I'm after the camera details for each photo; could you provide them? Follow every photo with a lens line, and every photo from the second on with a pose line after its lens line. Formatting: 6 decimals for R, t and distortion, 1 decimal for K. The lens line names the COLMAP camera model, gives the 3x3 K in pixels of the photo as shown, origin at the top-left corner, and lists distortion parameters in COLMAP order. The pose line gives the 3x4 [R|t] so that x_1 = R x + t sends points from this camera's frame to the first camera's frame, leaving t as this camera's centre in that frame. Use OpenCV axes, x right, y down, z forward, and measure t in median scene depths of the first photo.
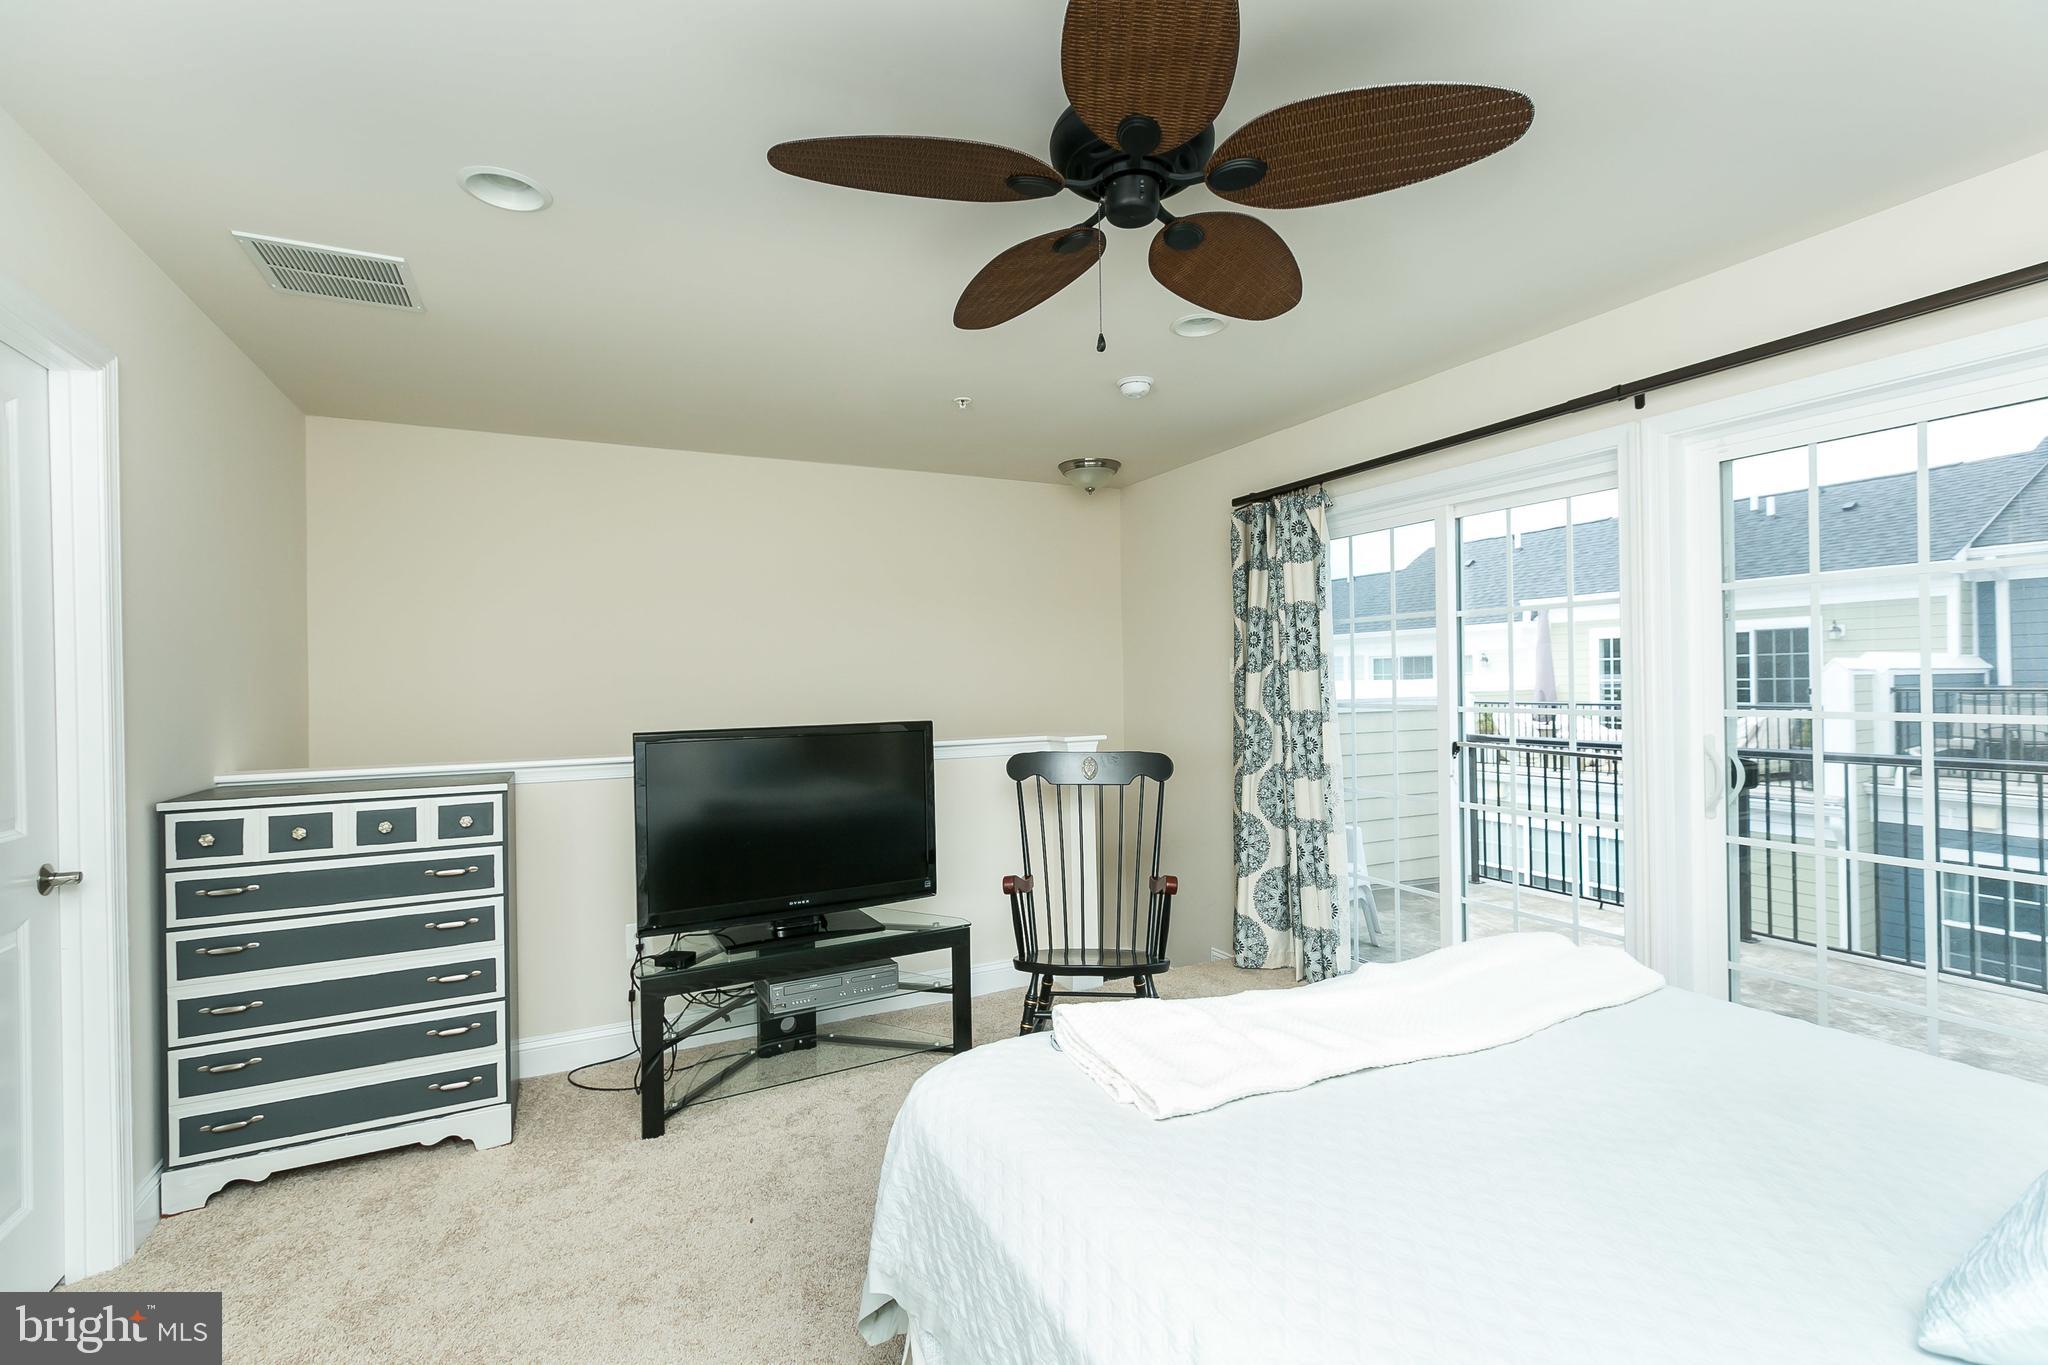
lens RADIAL K [[916.7, 0, 1038.7], [0, 916.7, 684.7], [0, 0, 1]] dist [0.004321, -0.001669]
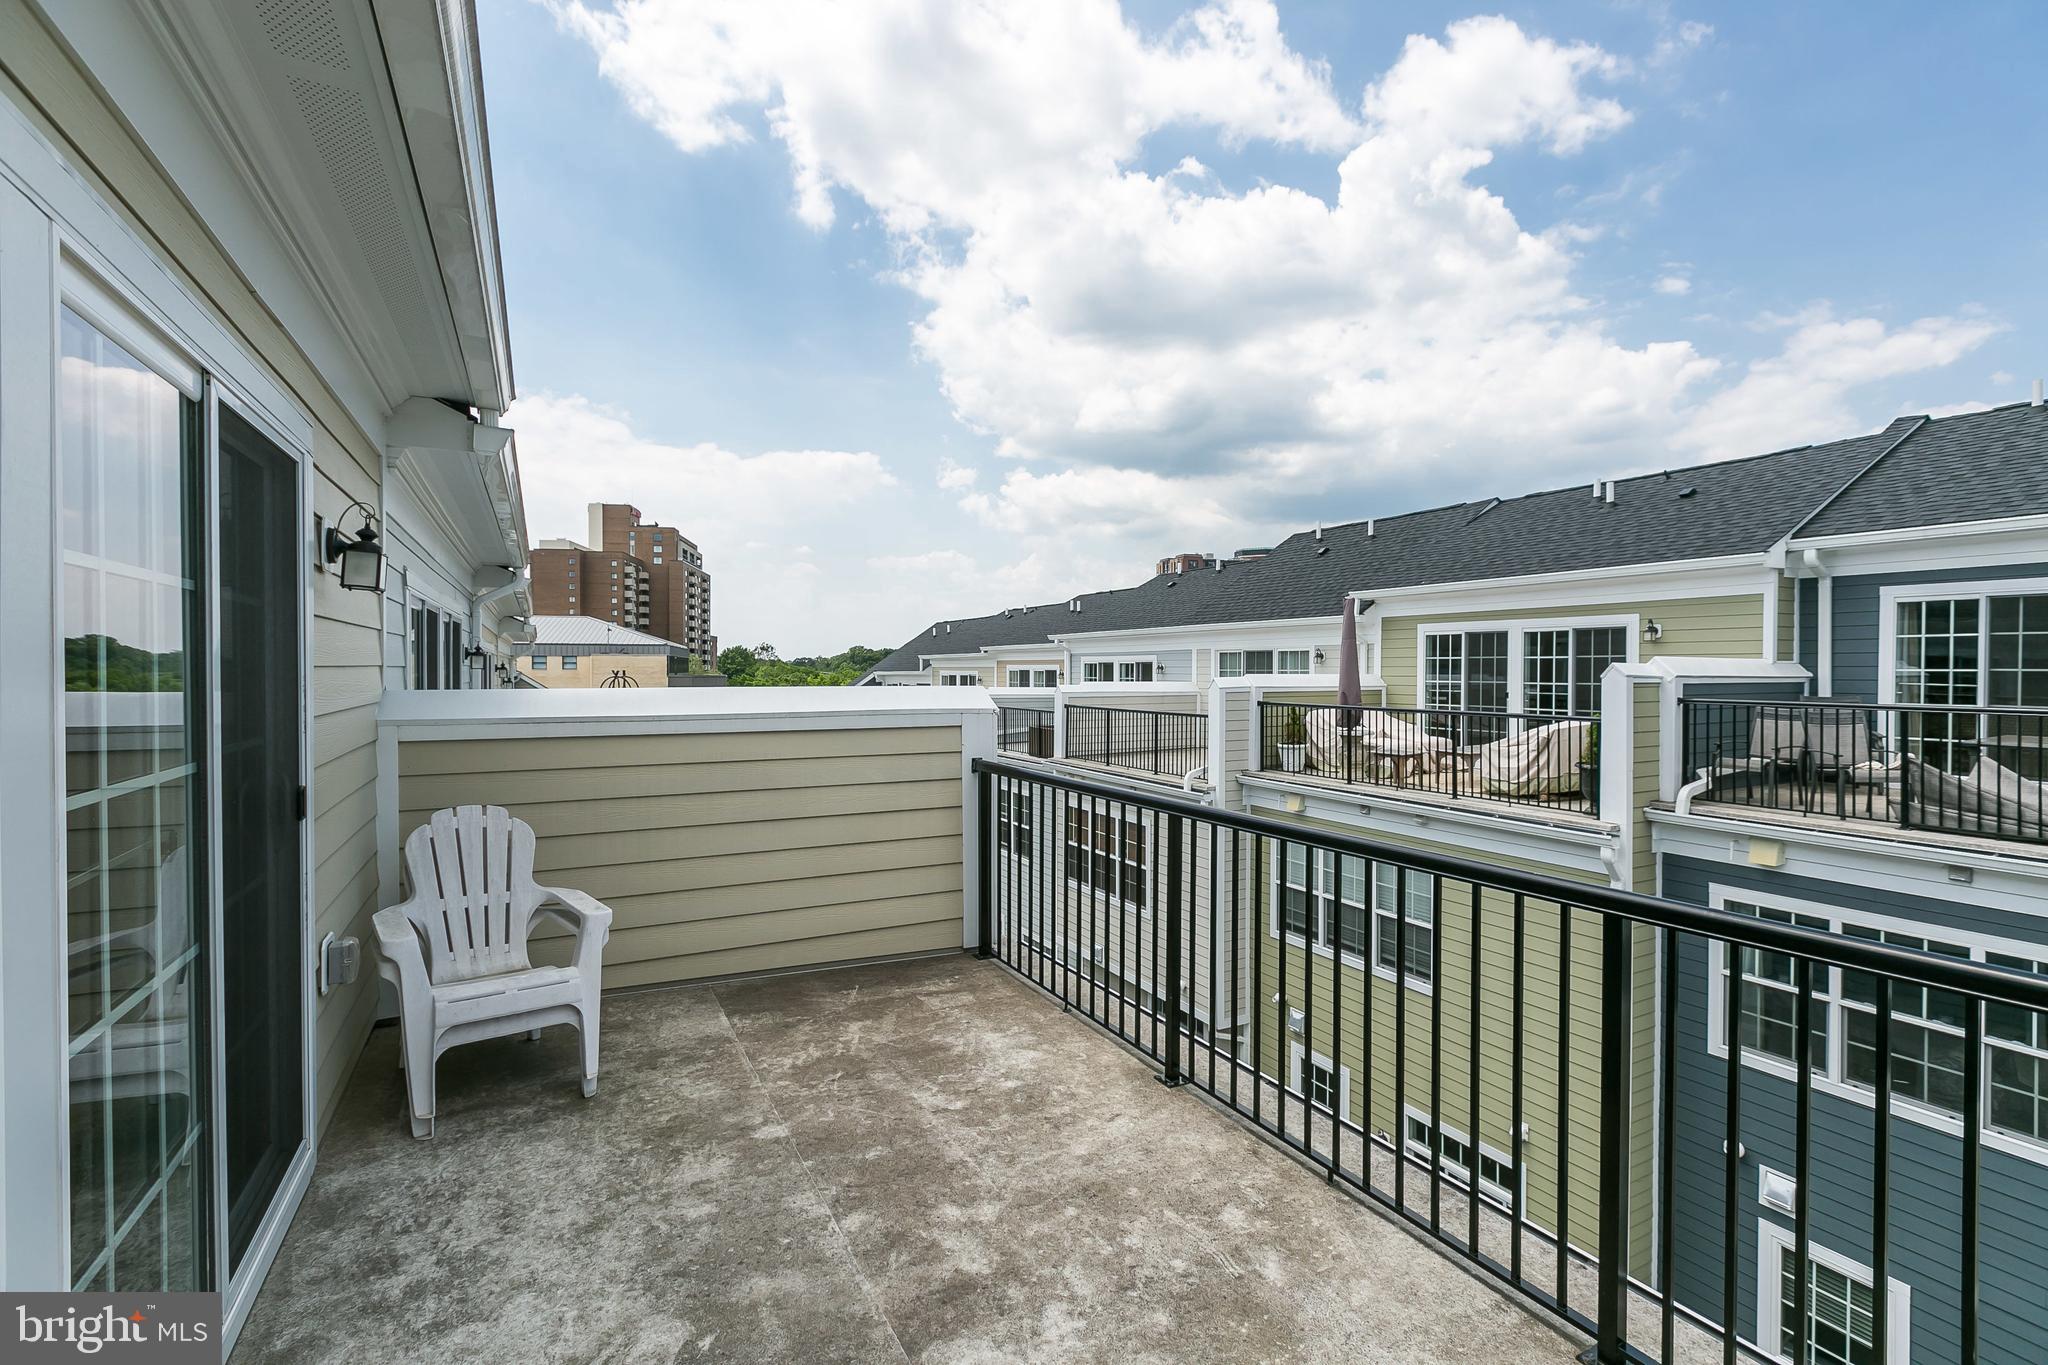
lens RADIAL K [[916.7, 0, 1021.5], [0, 916.7, 678.5], [0, 0, 1]] dist [0.004321, -0.001669]
pose [[0.999728, 0.016506, 0.016466, 0.266114], [-0.016635, 0.999832, 0.007721, -0.010468], [-0.016336, -0.007993, 0.999835, 0.132492]]
